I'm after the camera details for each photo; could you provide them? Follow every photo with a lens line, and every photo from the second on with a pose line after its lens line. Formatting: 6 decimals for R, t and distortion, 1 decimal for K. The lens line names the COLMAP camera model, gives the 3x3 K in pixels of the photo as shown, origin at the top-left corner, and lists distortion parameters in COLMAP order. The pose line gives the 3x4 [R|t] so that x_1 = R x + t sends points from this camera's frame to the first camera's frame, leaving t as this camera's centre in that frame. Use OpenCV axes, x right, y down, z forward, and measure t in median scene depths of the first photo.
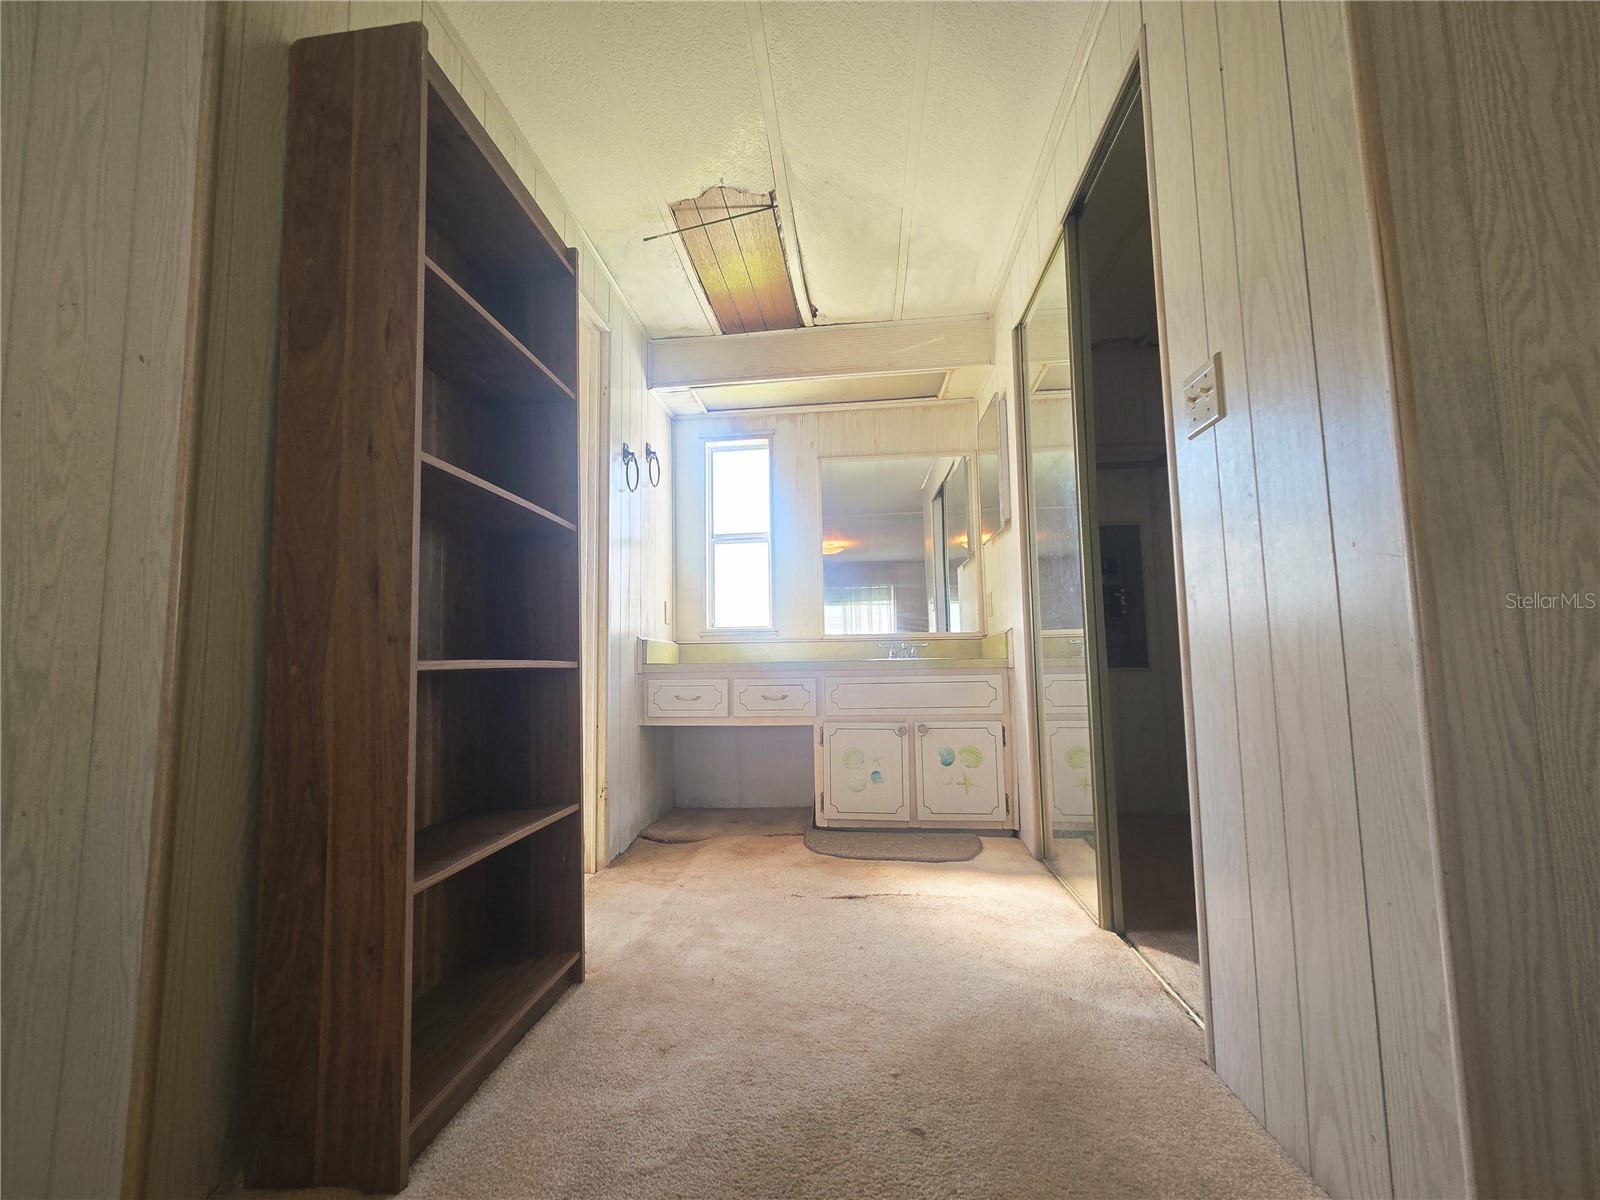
lens RADIAL K [[656.4, 0, 791.5], [0, 656.4, 601.1], [0, 0, 1]] dist [-0.000059, 0.001075]
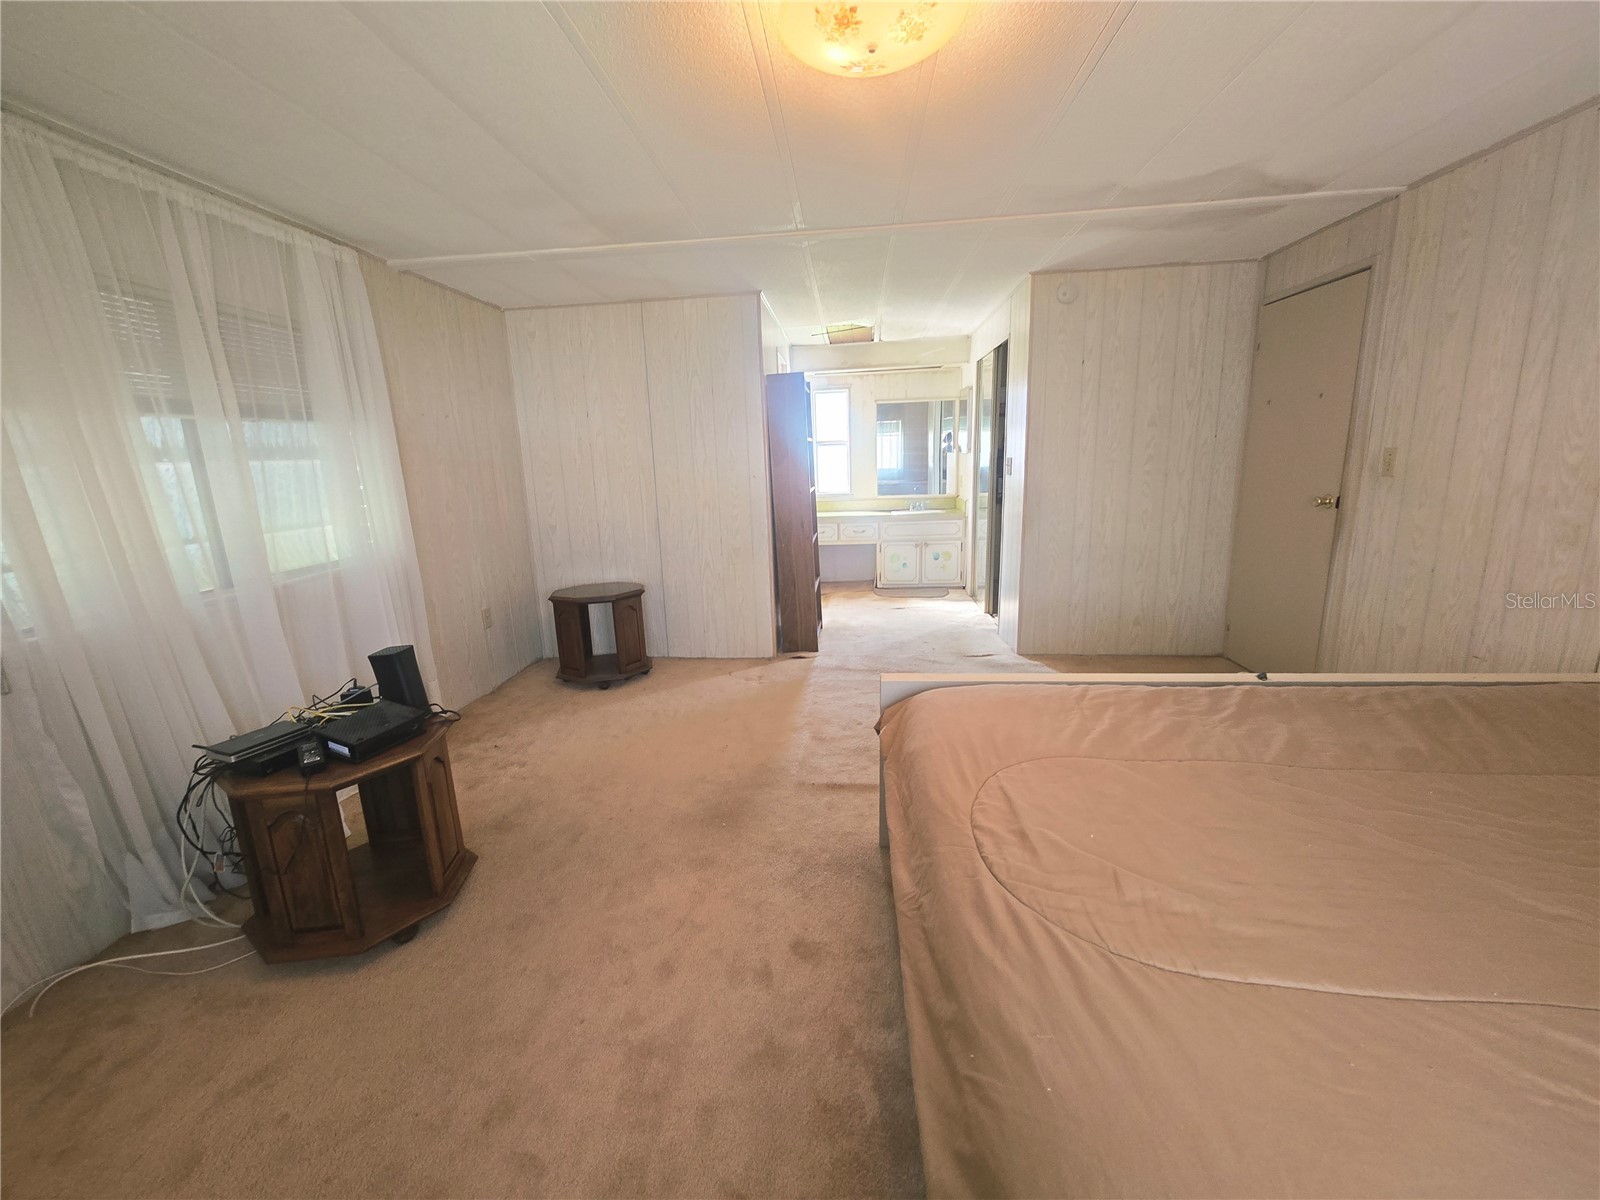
lens RADIAL K [[678.6, 0, 800.0], [0, 678.6, 600.0], [0, 0, 1]] dist [-0.003423, -0.000579]
pose [[0.999419, -0.021566, 0.026391, -0.294600], [0.012334, 0.950714, 0.309822, -0.347311], [-0.031772, -0.309317, 0.950428, -1.241313]]
